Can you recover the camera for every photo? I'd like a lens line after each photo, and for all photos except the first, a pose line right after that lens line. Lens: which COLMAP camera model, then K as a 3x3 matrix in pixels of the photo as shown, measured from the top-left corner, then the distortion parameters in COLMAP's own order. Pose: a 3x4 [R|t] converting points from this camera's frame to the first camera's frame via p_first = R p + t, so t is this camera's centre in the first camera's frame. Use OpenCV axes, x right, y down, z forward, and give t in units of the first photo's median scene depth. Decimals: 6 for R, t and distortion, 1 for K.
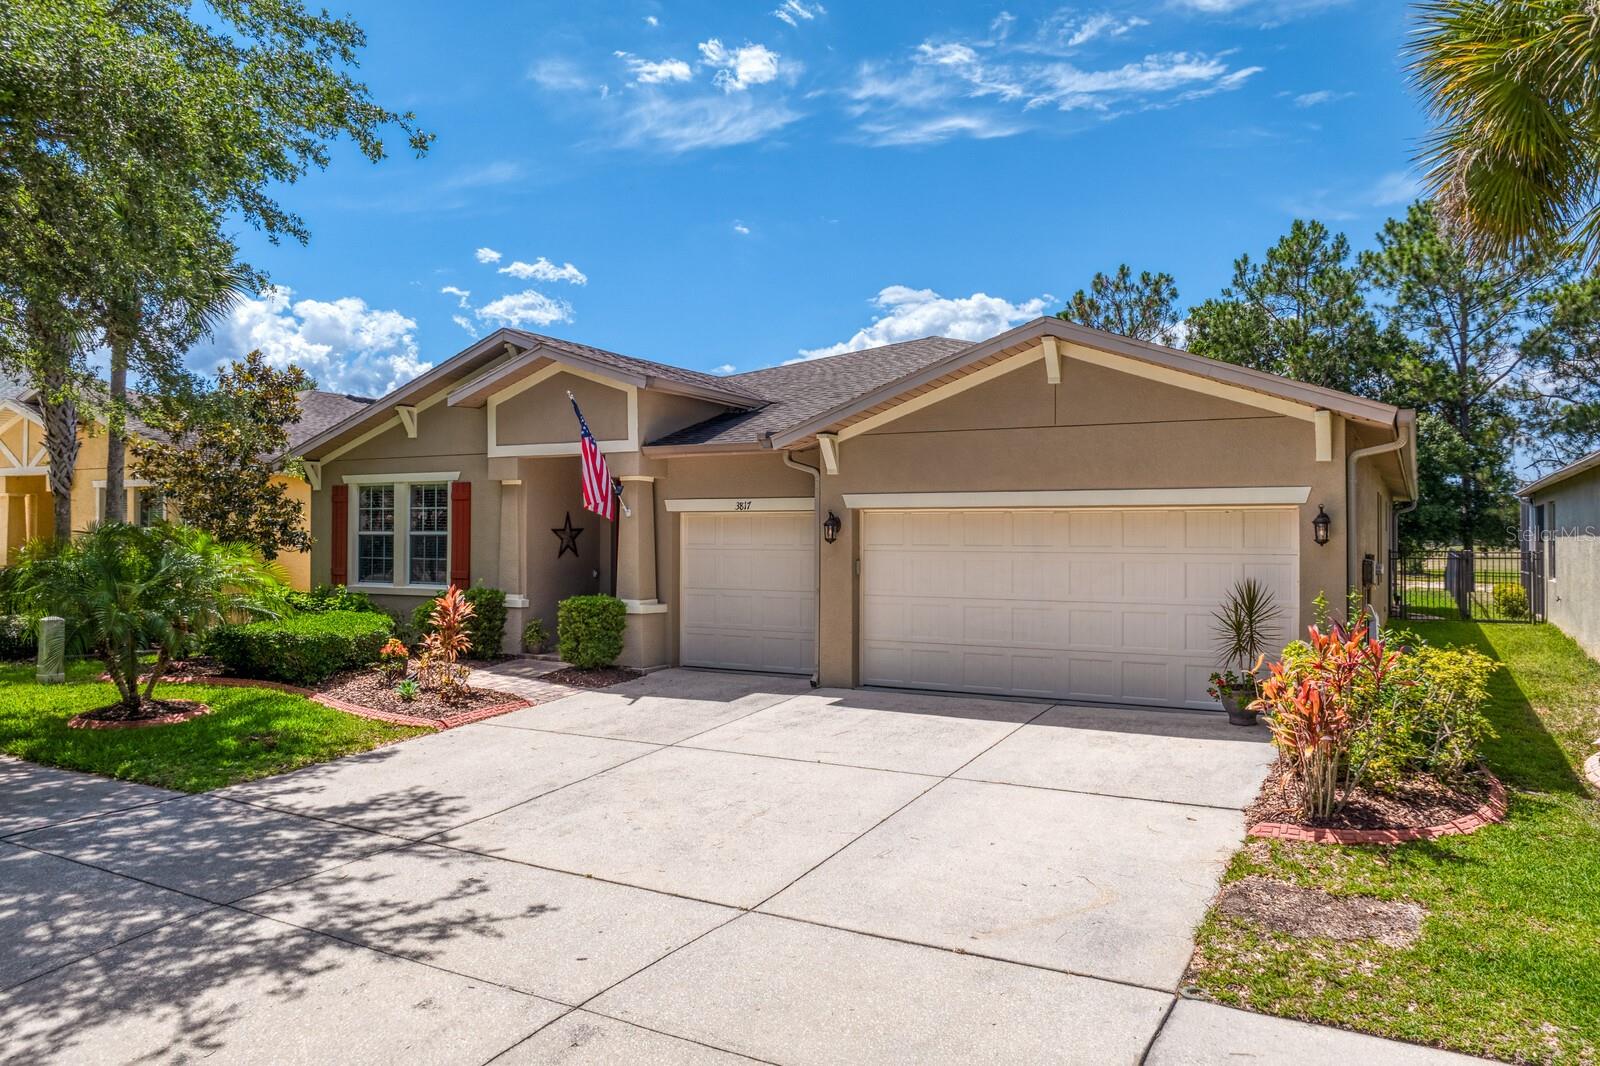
lens RADIAL K [[1136.3, 0, 800.0], [0, 1136.3, 527.7], [0, 0, 1]] dist [-0.044433, 0.011271]
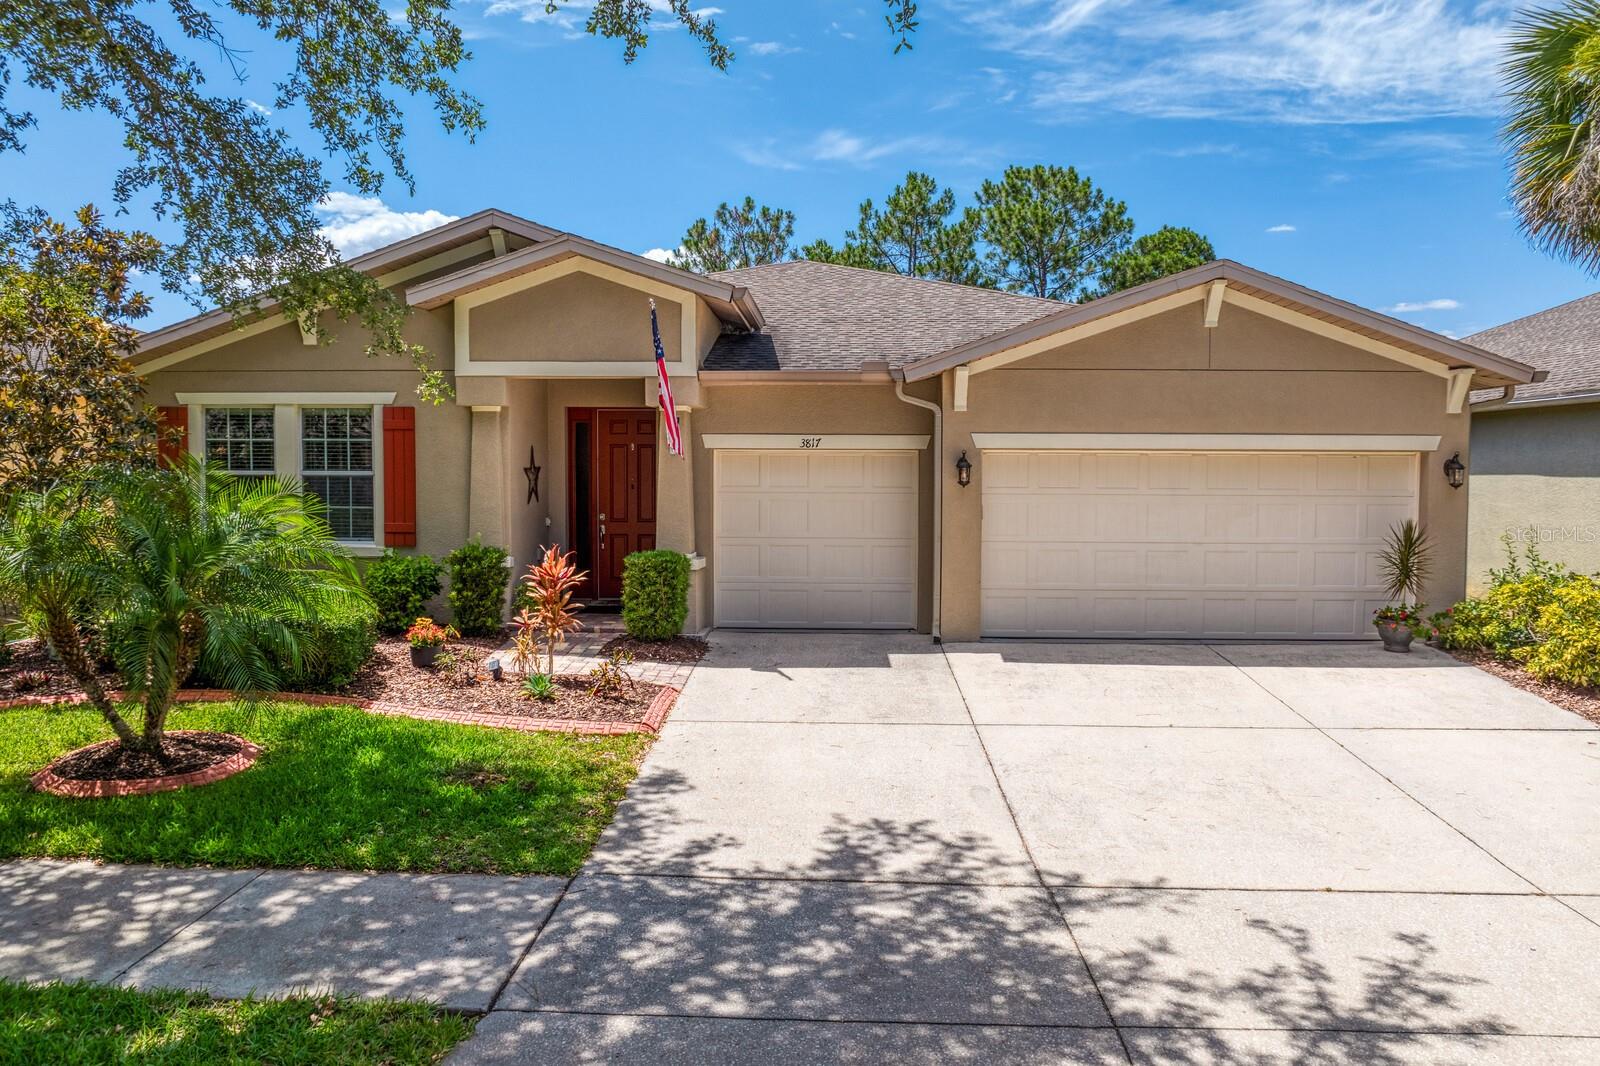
lens RADIAL K [[1136.3, 0, 800.5], [0, 1136.3, 533.1], [0, 0, 1]] dist [-0.044433, 0.011271]
pose [[0.888205, -0.026819, 0.458664, -0.548579], [-0.004613, 0.997724, 0.067272, -0.010475], [-0.459424, -0.061867, 0.886060, 0.264780]]
